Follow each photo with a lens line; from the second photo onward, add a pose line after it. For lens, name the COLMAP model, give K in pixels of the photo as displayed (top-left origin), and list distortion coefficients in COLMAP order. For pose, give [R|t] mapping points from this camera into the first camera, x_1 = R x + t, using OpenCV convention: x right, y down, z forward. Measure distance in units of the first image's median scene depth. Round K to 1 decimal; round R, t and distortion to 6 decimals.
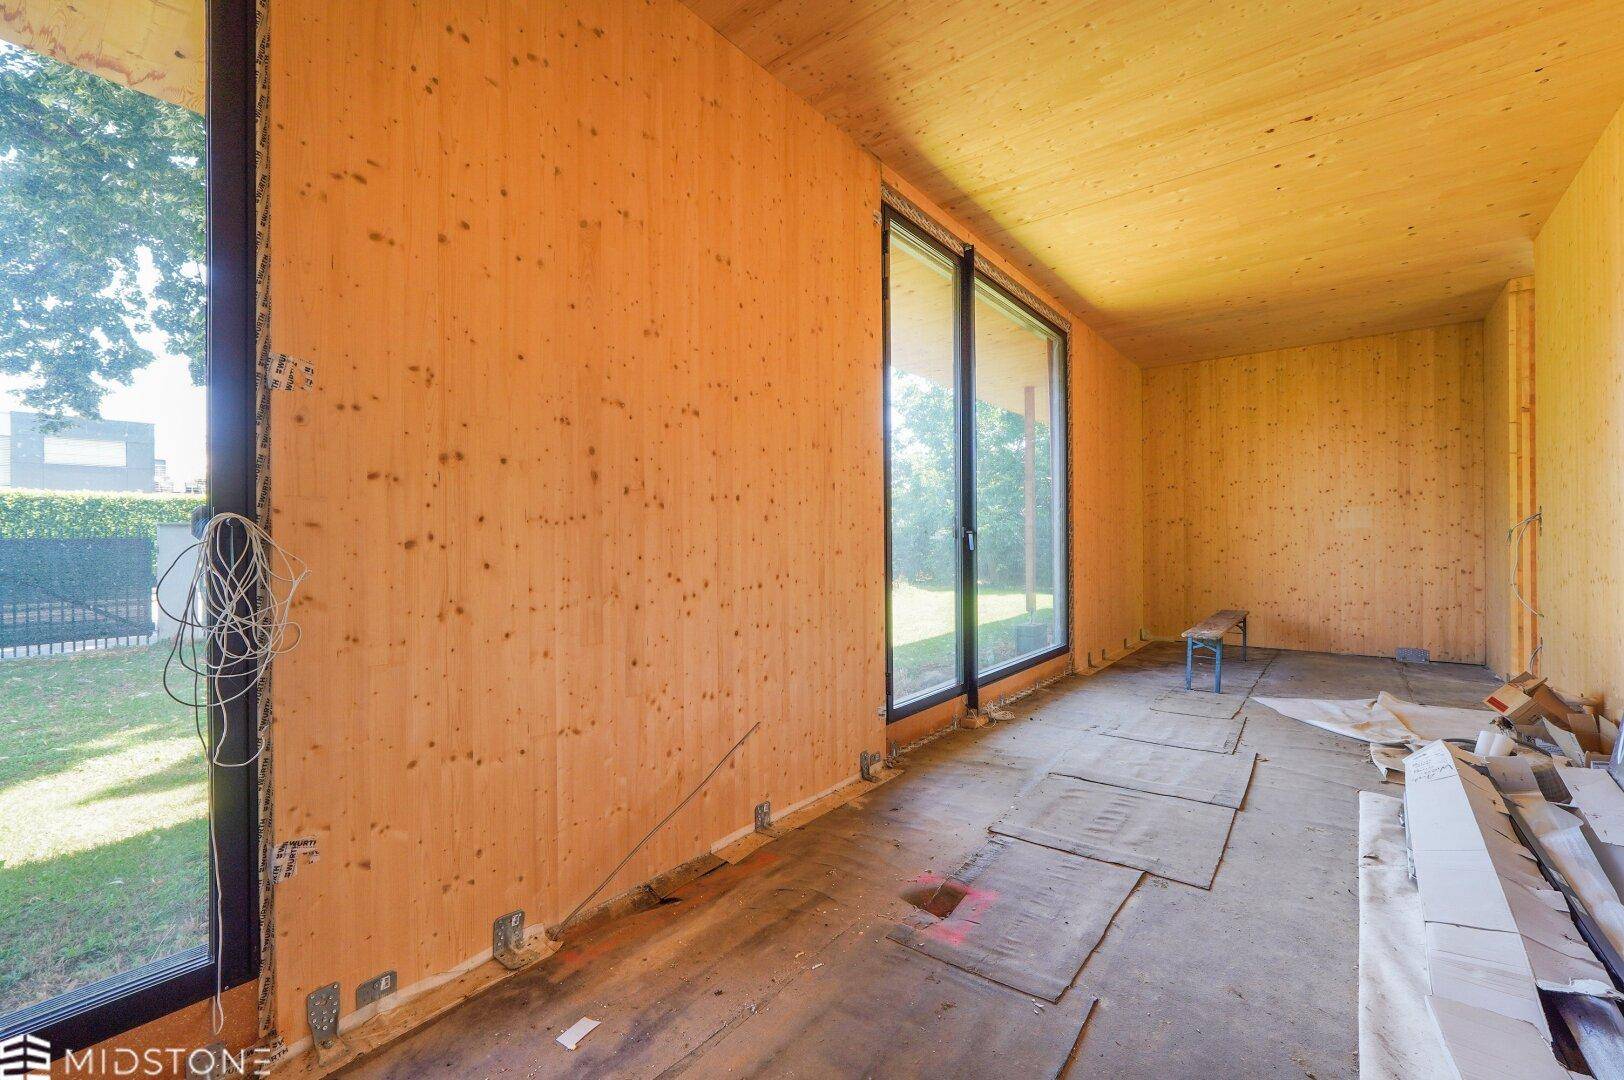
lens RADIAL K [[692.8, 0, 813.6], [0, 692.8, 536.4], [0, 0, 1]] dist [-0.008668, 0.003129]
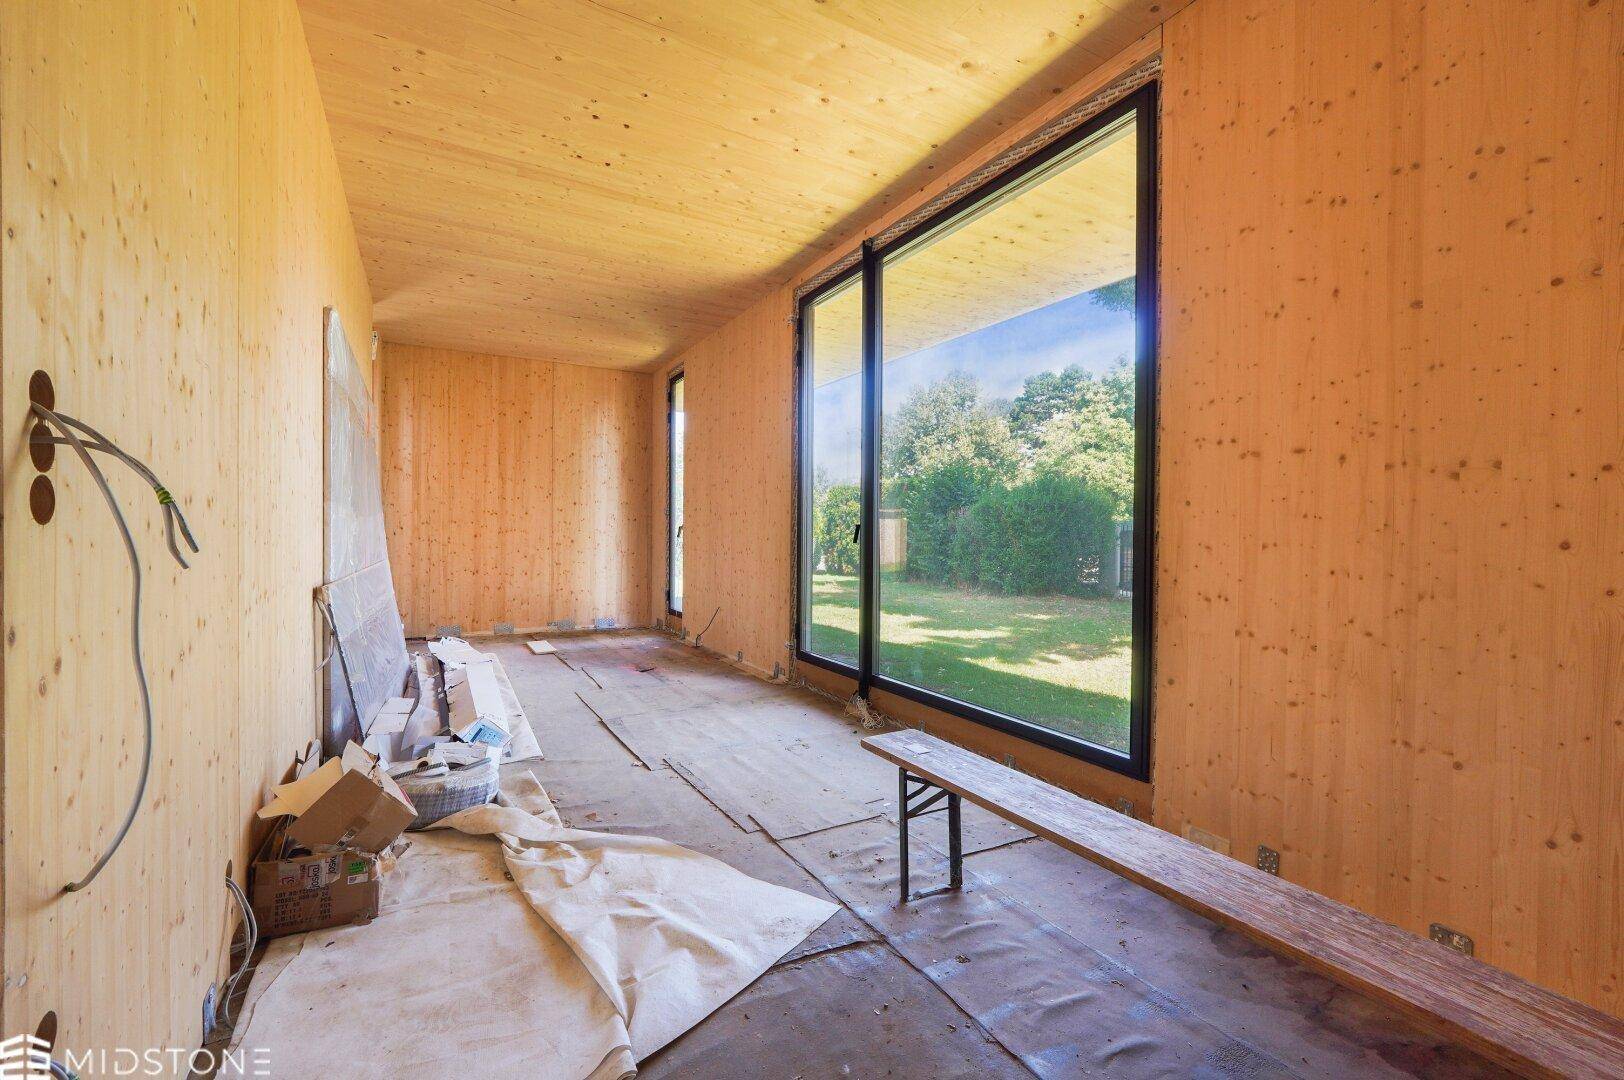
lens RADIAL K [[692.8, 0, 808.4], [0, 692.8, 537.1], [0, 0, 1]] dist [-0.008668, 0.003129]
pose [[-0.402324, 0.008551, -0.915457, 1.395909], [-0.002845, 0.999940, 0.010591, 0.000605], [0.915493, 0.006866, -0.402276, 1.566086]]
